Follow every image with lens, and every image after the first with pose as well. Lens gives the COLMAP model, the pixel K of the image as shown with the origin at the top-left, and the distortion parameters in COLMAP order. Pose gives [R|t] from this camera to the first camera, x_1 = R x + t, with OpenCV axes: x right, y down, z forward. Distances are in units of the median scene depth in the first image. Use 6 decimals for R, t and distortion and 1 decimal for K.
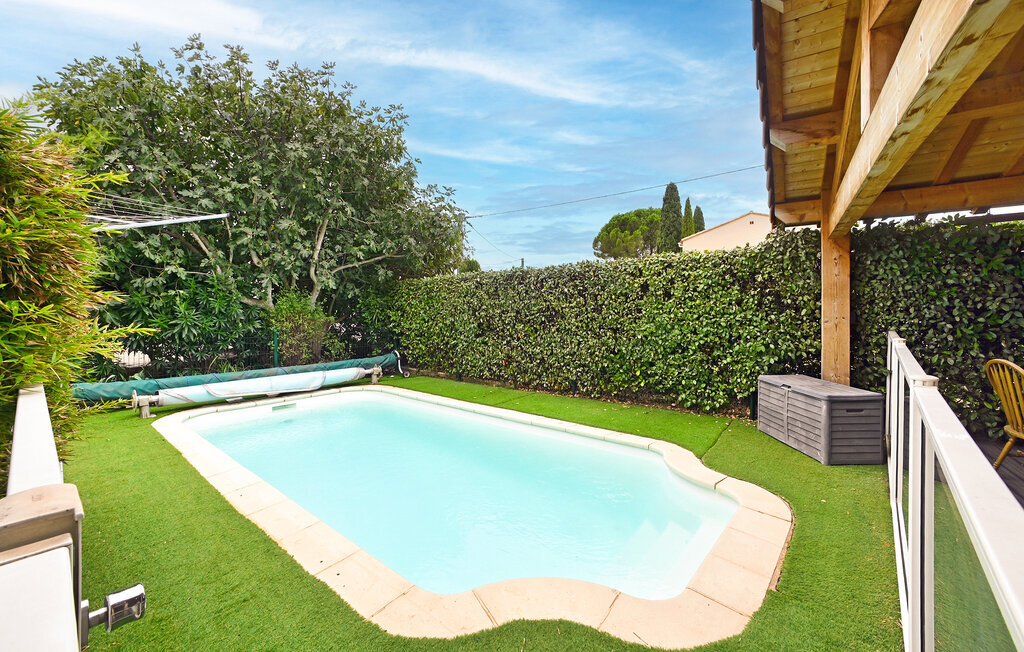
lens RADIAL K [[418.8, 0, 512.0], [0, 418.8, 326.0], [0, 0, 1]] dist [-0.001000, -0.000010]
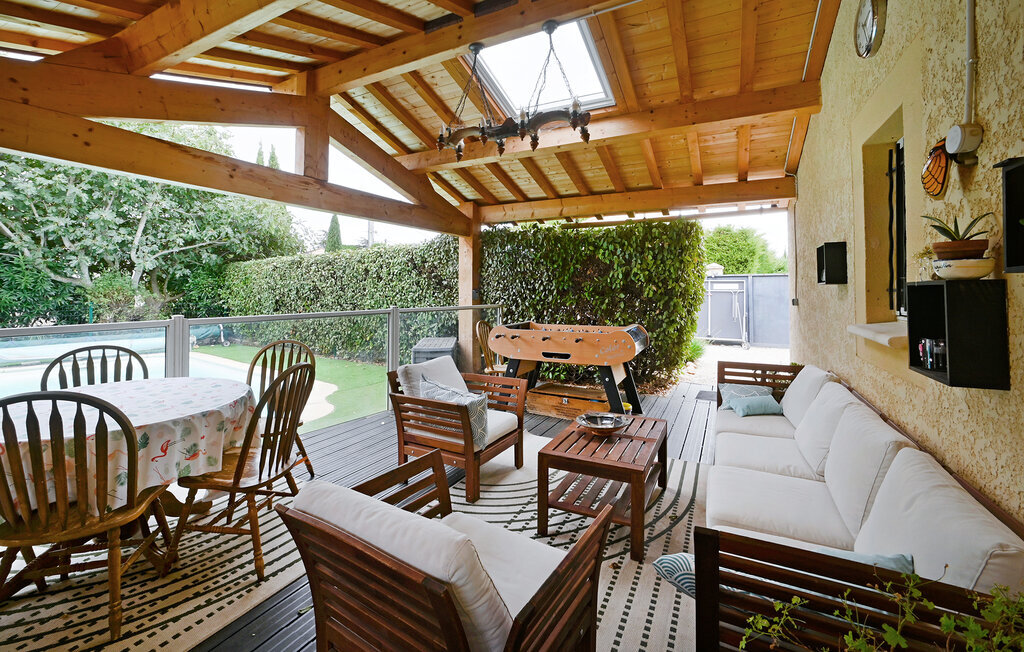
lens RADIAL K [[398.2, 0, 510.3], [0, 398.2, 291.1], [0, 0, 1]] dist [0.009600, 0.000054]
pose [[0.997270, 0.008695, 0.073329, 0.538710], [-0.005425, 0.998987, -0.044680, 0.016821], [-0.073643, 0.044160, 0.996306, -0.205511]]
